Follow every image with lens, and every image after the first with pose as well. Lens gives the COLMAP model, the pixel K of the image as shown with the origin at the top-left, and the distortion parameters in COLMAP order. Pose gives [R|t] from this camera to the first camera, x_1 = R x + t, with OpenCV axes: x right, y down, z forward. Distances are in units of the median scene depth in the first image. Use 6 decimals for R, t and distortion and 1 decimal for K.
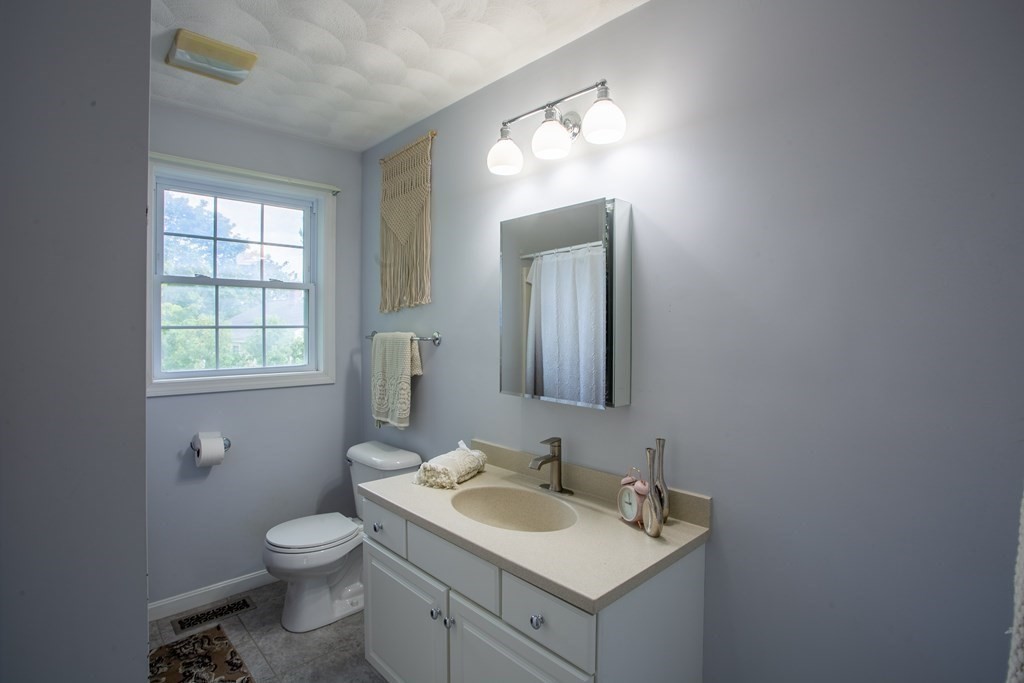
lens RADIAL K [[508.6, 0, 511.2], [0, 508.6, 336.4], [0, 0, 1]] dist [-0.000640, 0.000019]
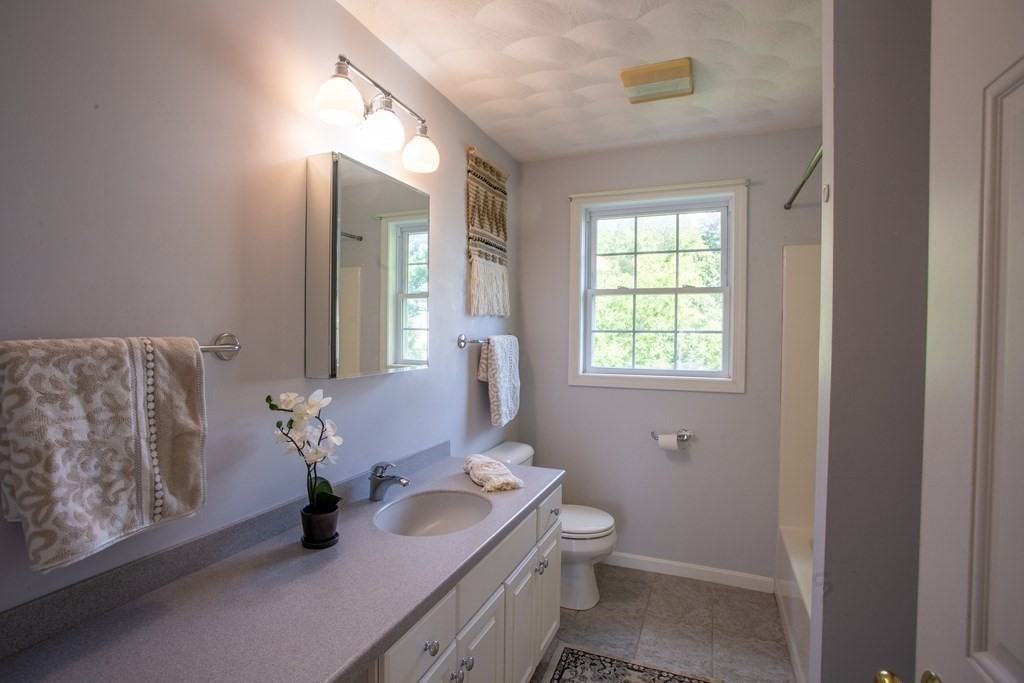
lens RADIAL K [[508.6, 0, 511.8], [0, 508.6, 339.4], [0, 0, 1]] dist [-0.000640, 0.000019]
pose [[0.424056, 0.015633, -0.905501, 0.320489], [-0.024761, 0.999677, 0.005663, 0.000734], [0.905297, 0.020020, 0.424307, 0.253761]]
